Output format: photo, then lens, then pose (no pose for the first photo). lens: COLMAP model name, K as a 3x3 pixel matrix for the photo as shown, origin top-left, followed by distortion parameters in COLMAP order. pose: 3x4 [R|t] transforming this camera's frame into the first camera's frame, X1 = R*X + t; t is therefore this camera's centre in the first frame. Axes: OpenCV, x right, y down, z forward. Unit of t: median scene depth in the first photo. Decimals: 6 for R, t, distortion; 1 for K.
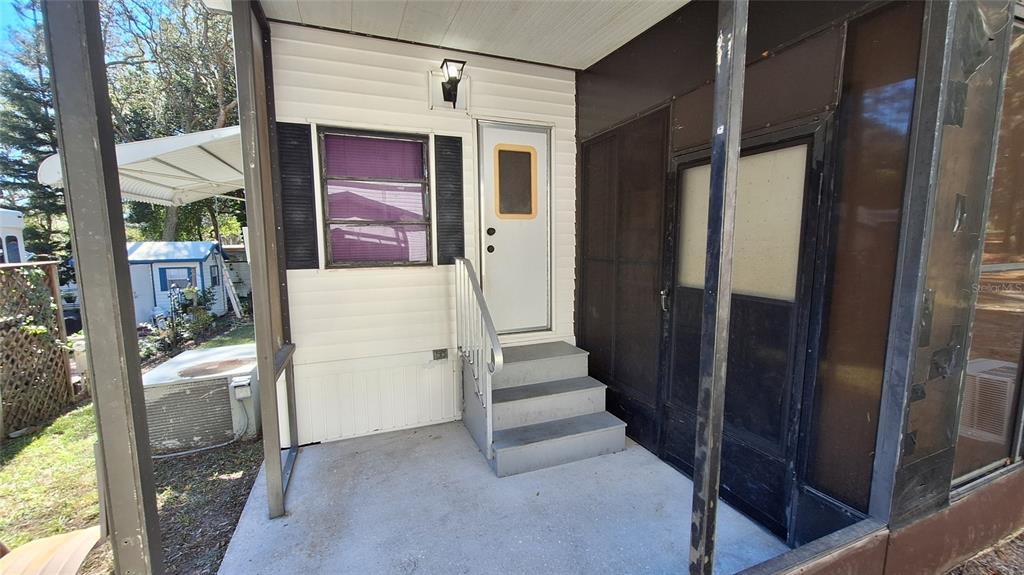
lens RADIAL K [[417.1, 0, 511.5], [0, 417.1, 288.8], [0, 0, 1]] dist [0.000611, 0.000603]
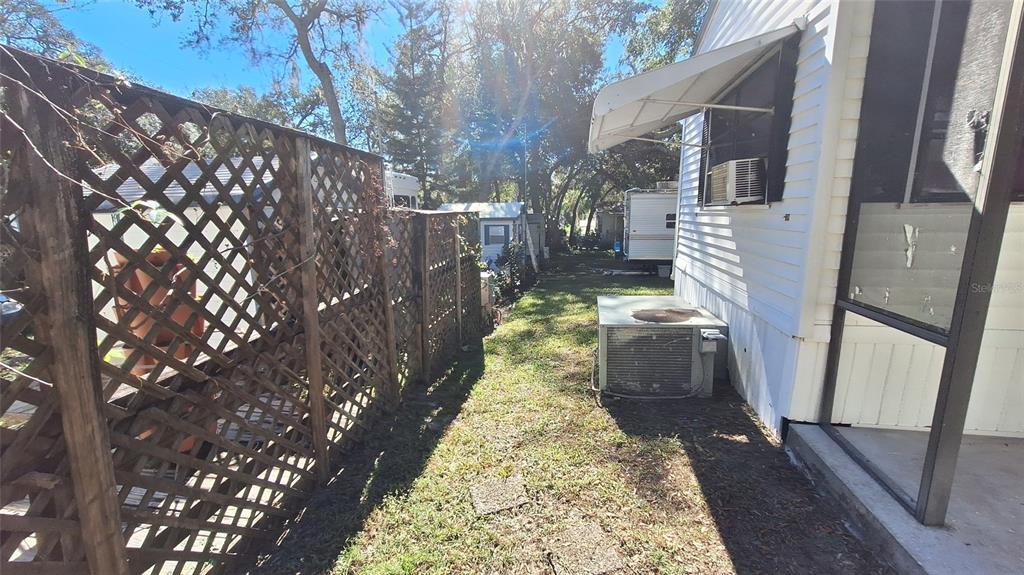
lens RADIAL K [[417.1, 0, 520.3], [0, 417.1, 284.8], [0, 0, 1]] dist [0.000611, 0.000603]
pose [[0.873991, 0.092072, -0.477141, -0.615616], [-0.062313, 0.995015, 0.077862, 0.073214], [0.481931, -0.038319, 0.875371, 0.008657]]
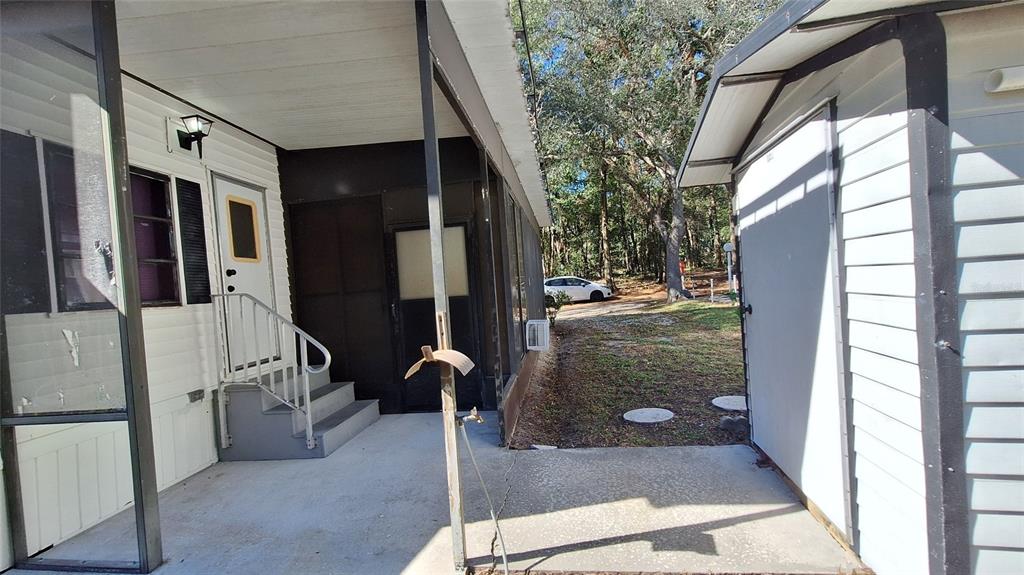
lens RADIAL K [[417.1, 0, 519.7], [0, 417.1, 295.6], [0, 0, 1]] dist [0.000611, 0.000603]
pose [[0.457277, -0.043838, 0.888243, -0.679542], [0.174686, 0.983754, -0.041379, 0.098714], [-0.871999, 0.174085, 0.457506, -0.140333]]
